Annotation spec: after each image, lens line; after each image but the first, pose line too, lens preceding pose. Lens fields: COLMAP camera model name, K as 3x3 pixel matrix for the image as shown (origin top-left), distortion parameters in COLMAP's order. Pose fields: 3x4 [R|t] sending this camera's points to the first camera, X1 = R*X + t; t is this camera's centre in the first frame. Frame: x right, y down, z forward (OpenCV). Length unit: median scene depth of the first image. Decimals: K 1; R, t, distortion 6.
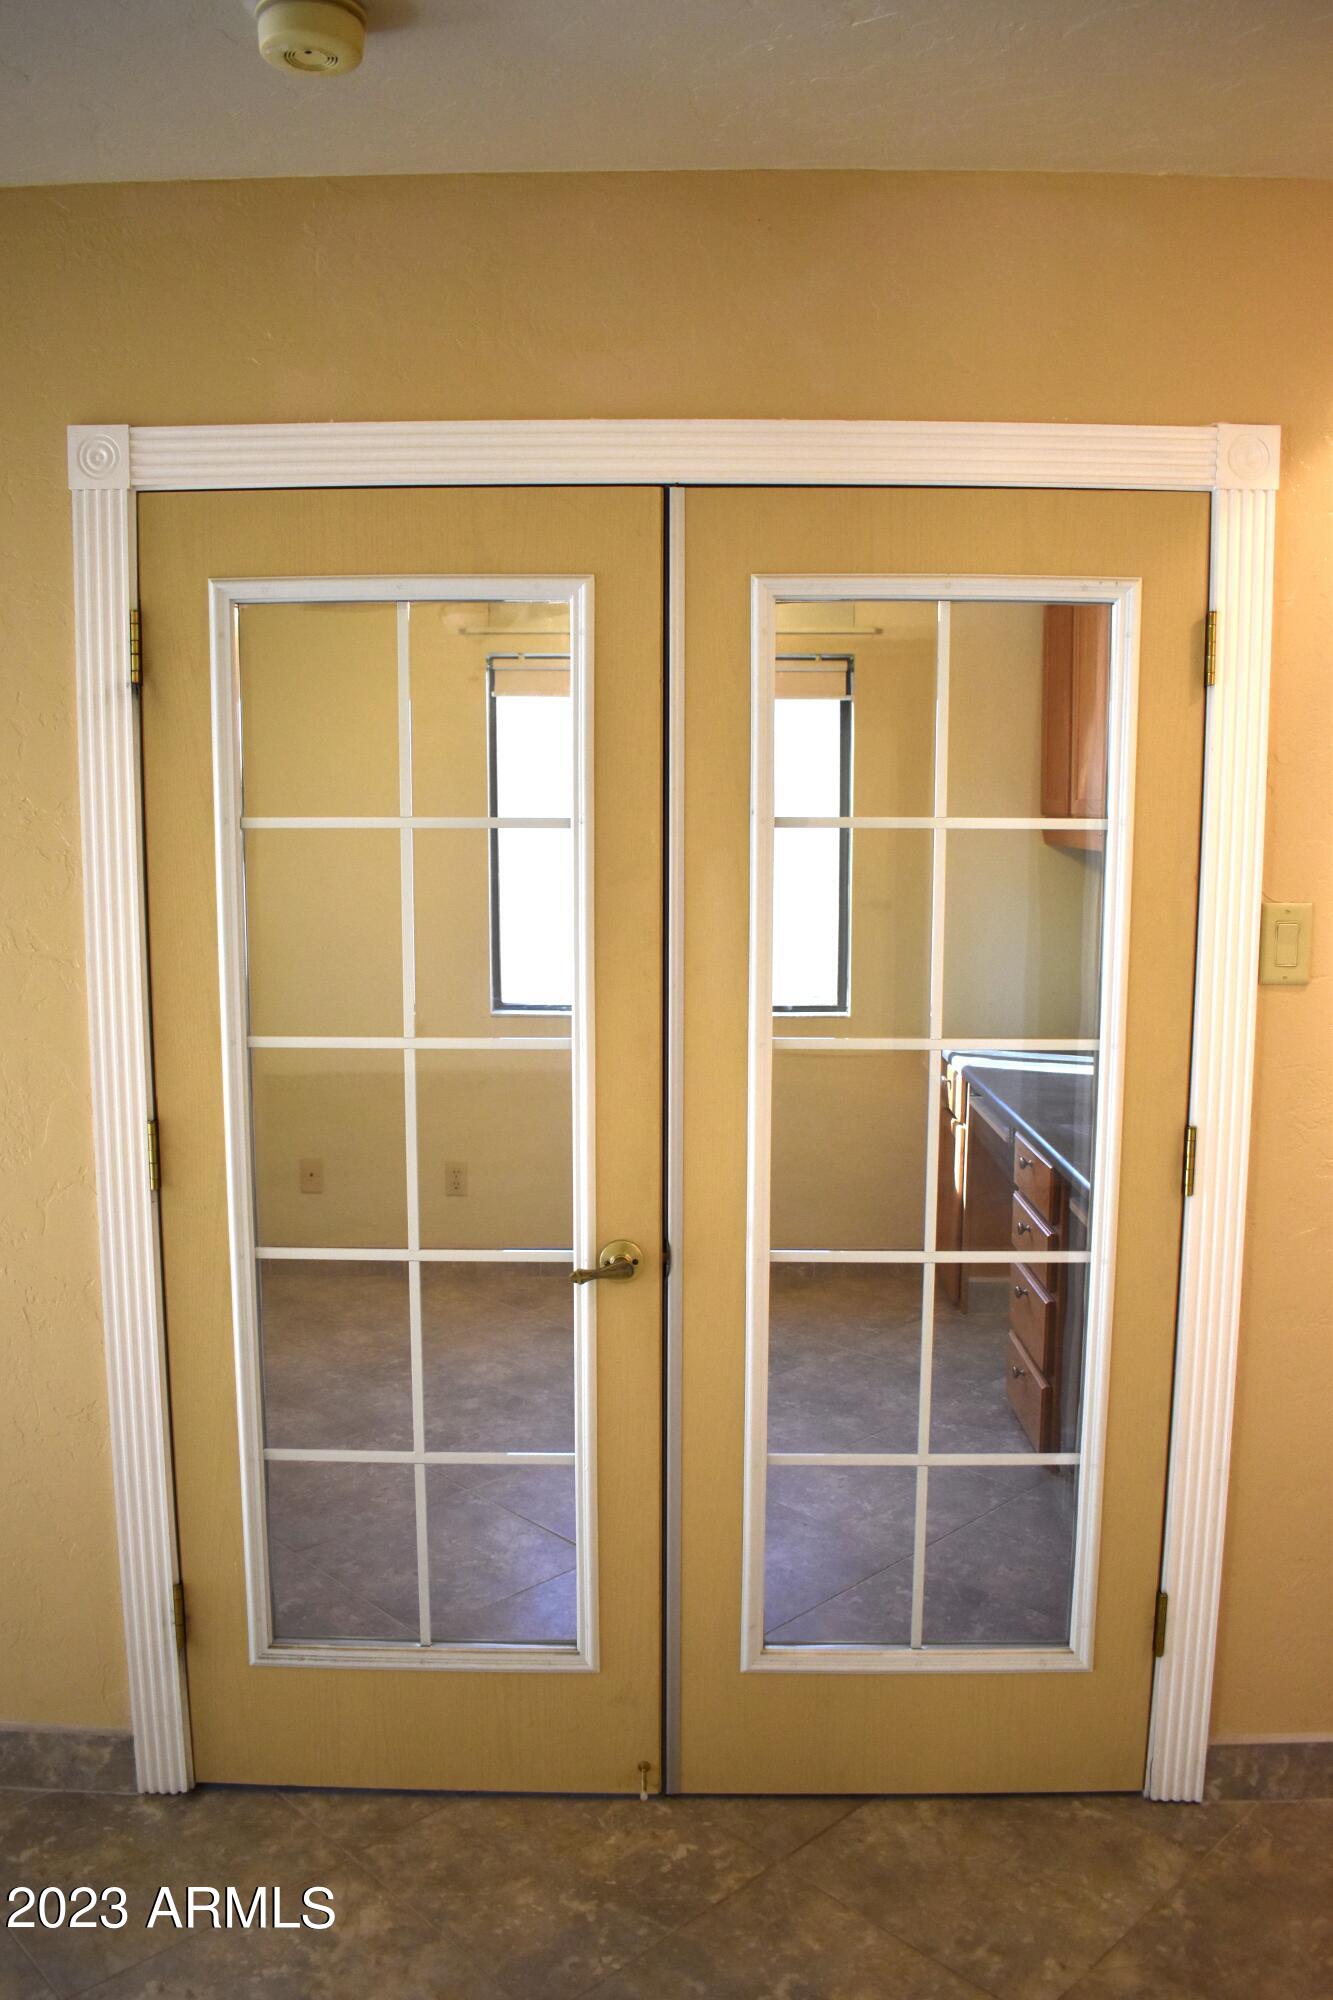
lens RADIAL K [[1537.2, 0, 684.0], [0, 1537.2, 990.4], [0, 0, 1]] dist [-0.101668, 0.015404]
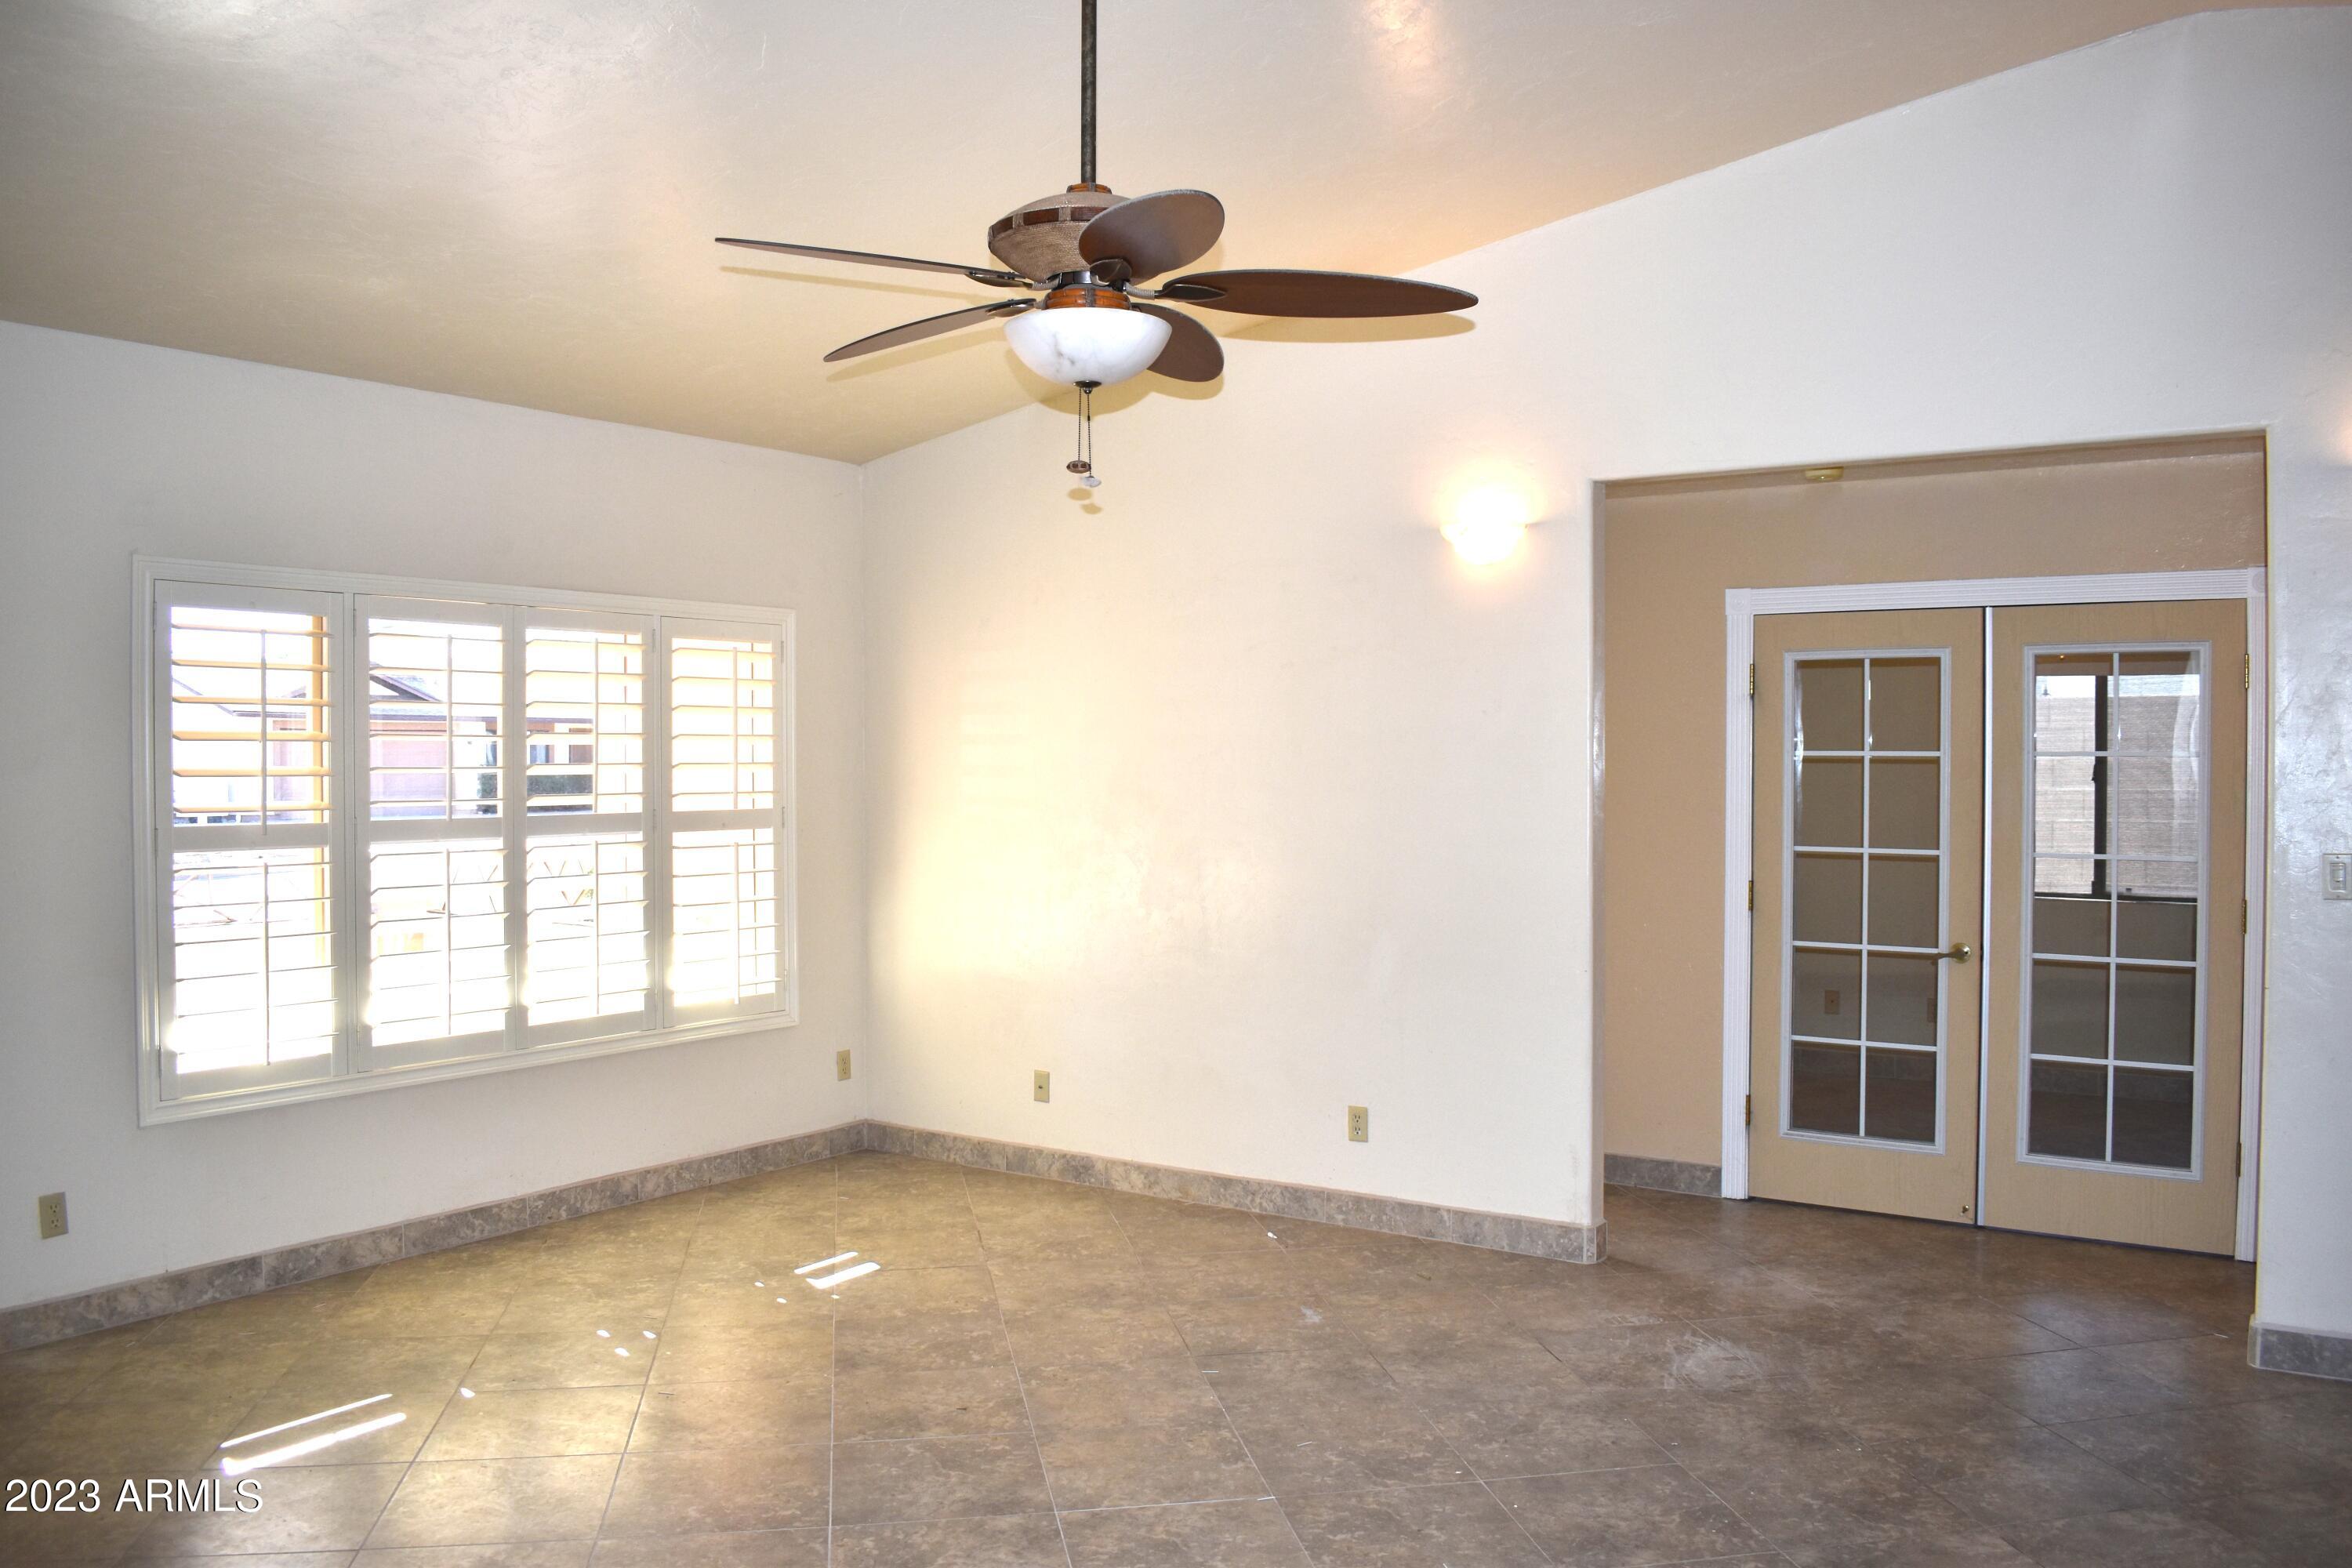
lens RADIAL K [[1807.7, 0, 1200.3], [0, 1807.7, 784.2], [0, 0, 1]] dist [-0.101668, 0.015404]
pose [[0.839475, 0.006812, -0.543356, 0.409731], [-0.060015, 0.994966, -0.080249, 0.199581], [0.540075, 0.099977, 0.835658, -1.678916]]
